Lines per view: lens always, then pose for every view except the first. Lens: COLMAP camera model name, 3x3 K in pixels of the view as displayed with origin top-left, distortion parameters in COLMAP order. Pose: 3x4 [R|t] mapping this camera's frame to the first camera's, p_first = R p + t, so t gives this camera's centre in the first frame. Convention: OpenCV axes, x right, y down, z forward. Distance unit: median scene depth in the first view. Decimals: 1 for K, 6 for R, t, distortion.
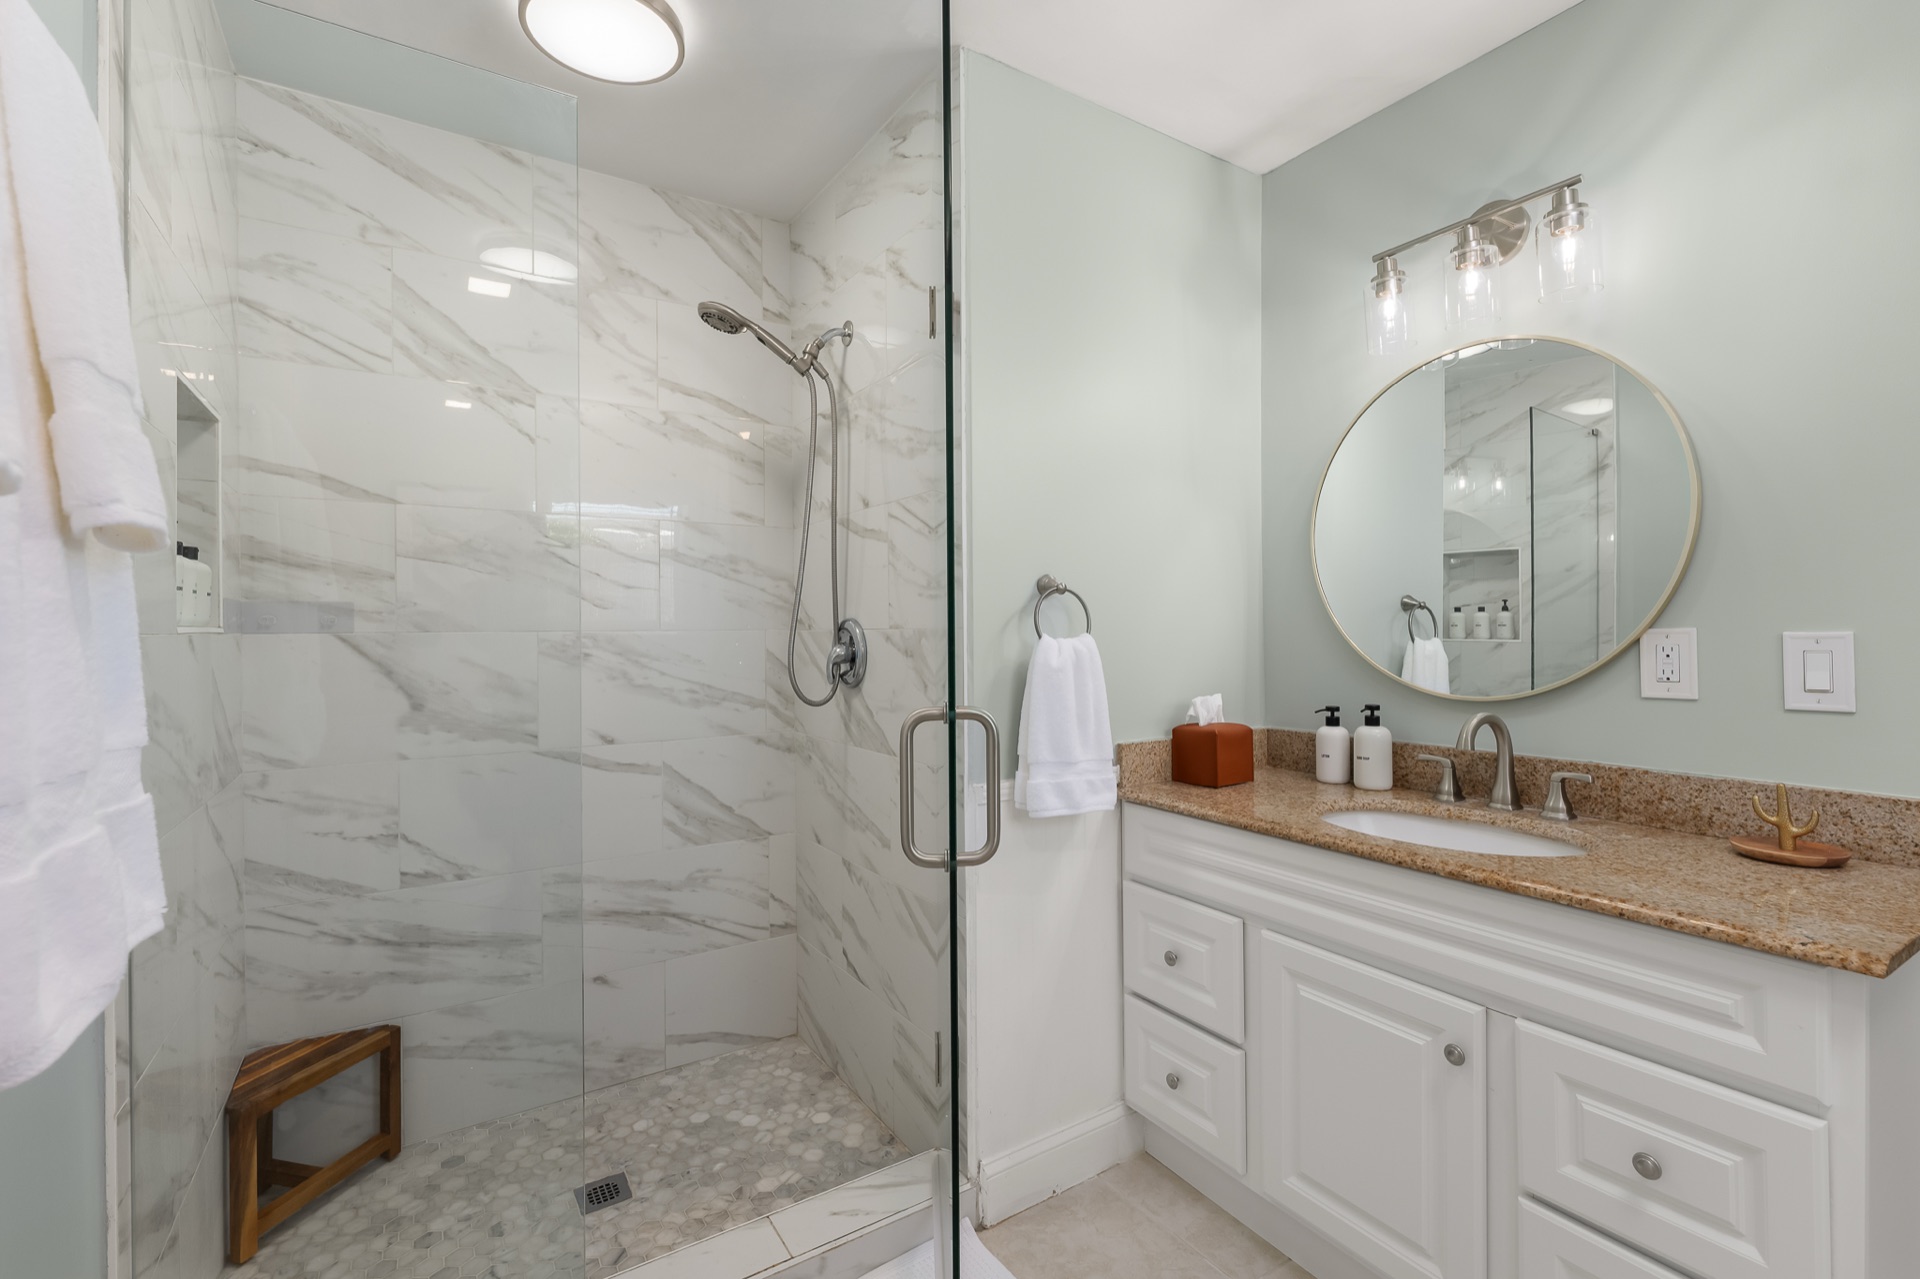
lens RADIAL K [[853.6, 0, 960.2], [0, 853.6, 627.7], [0, 0, 1]] dist [0.000807, 0.000337]
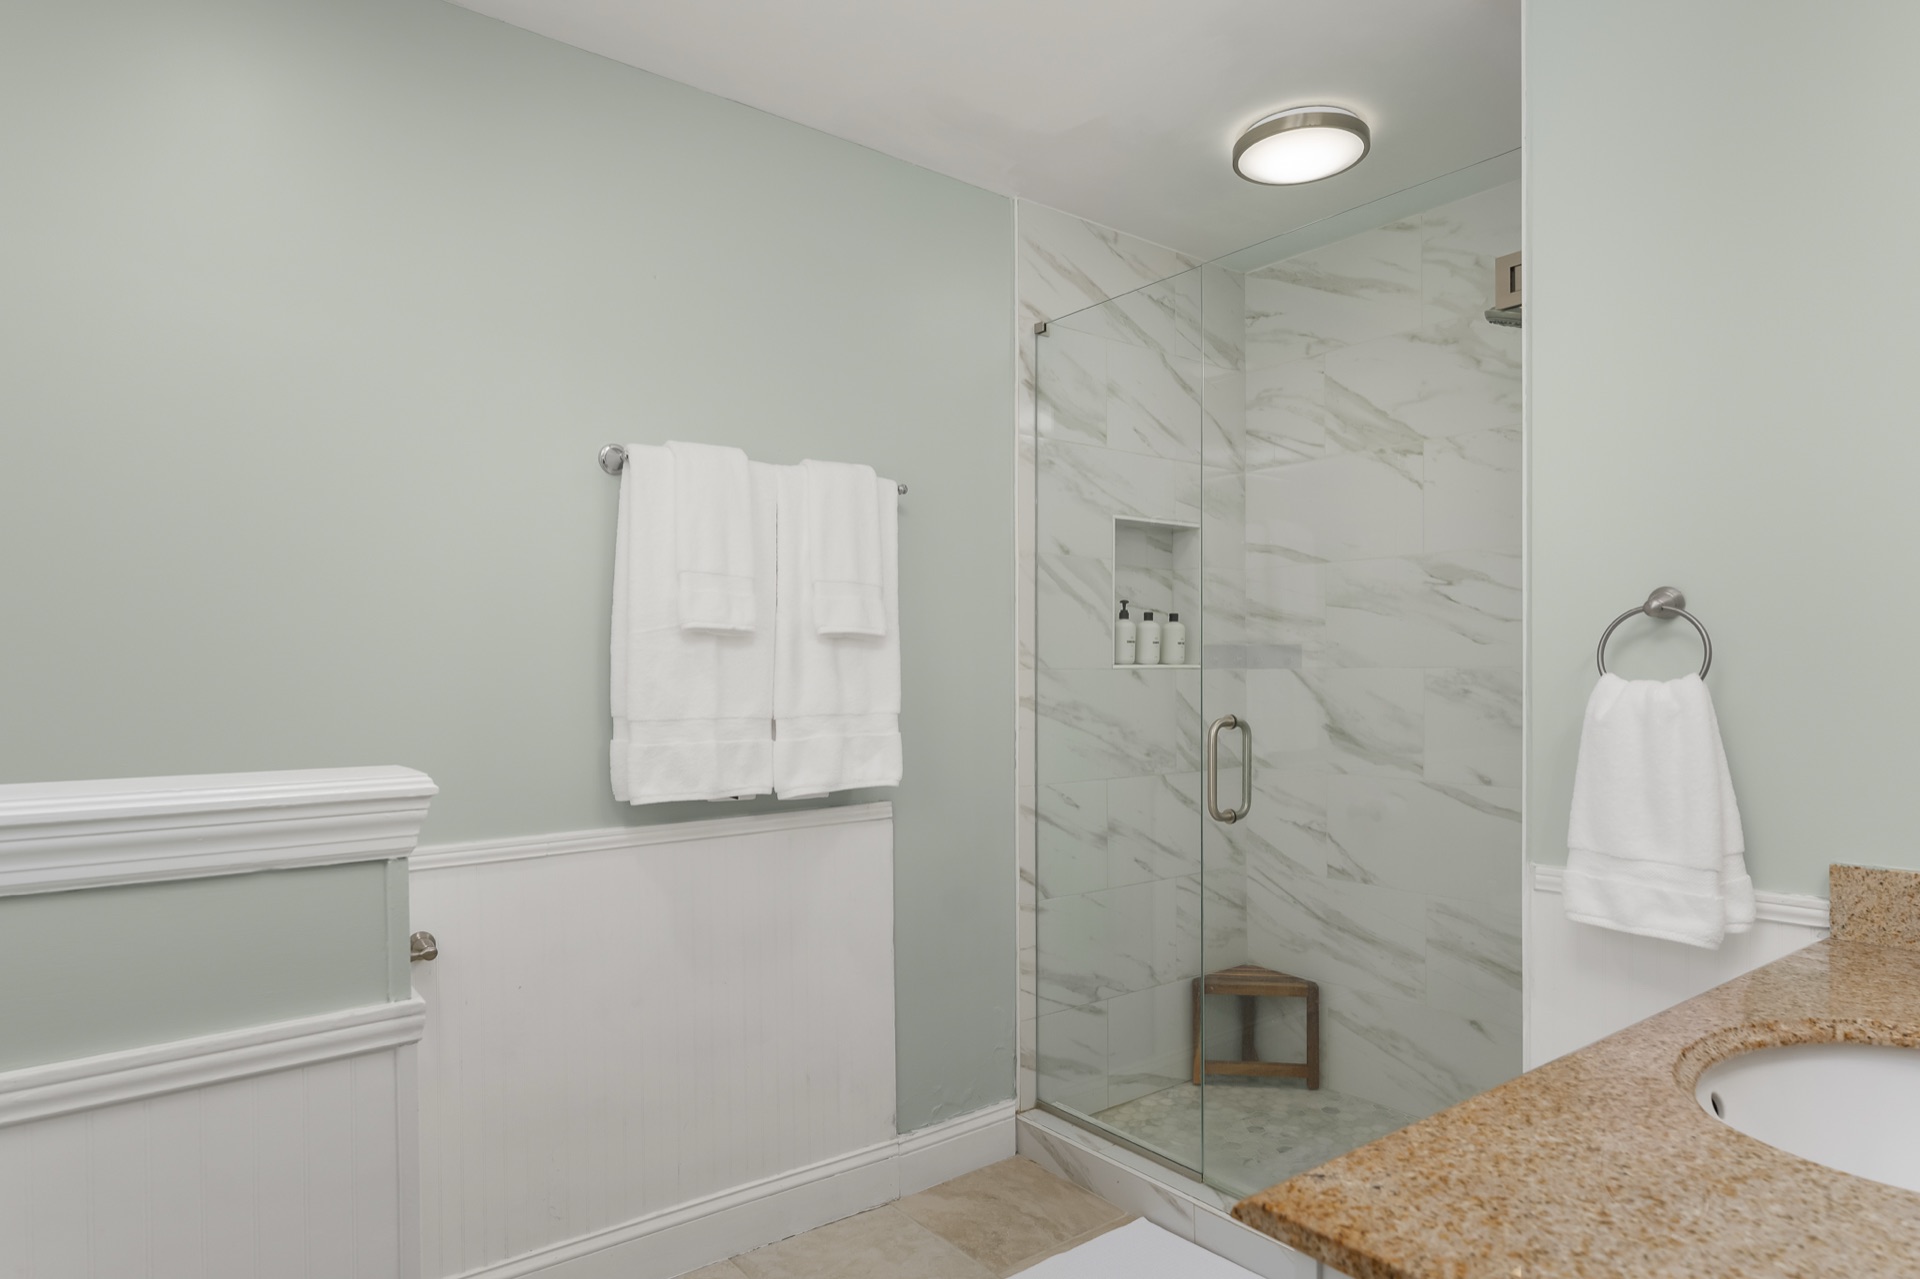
lens RADIAL K [[1108.3, 0, 958.5], [0, 1108.3, 669.2], [0, 0, 1]] dist [0.002578, 0.000148]
pose [[0.092695, 0.005768, -0.995678, 0.875629], [0.003986, 0.999973, 0.006164, -0.004432], [0.995687, -0.004540, 0.092670, 0.329379]]
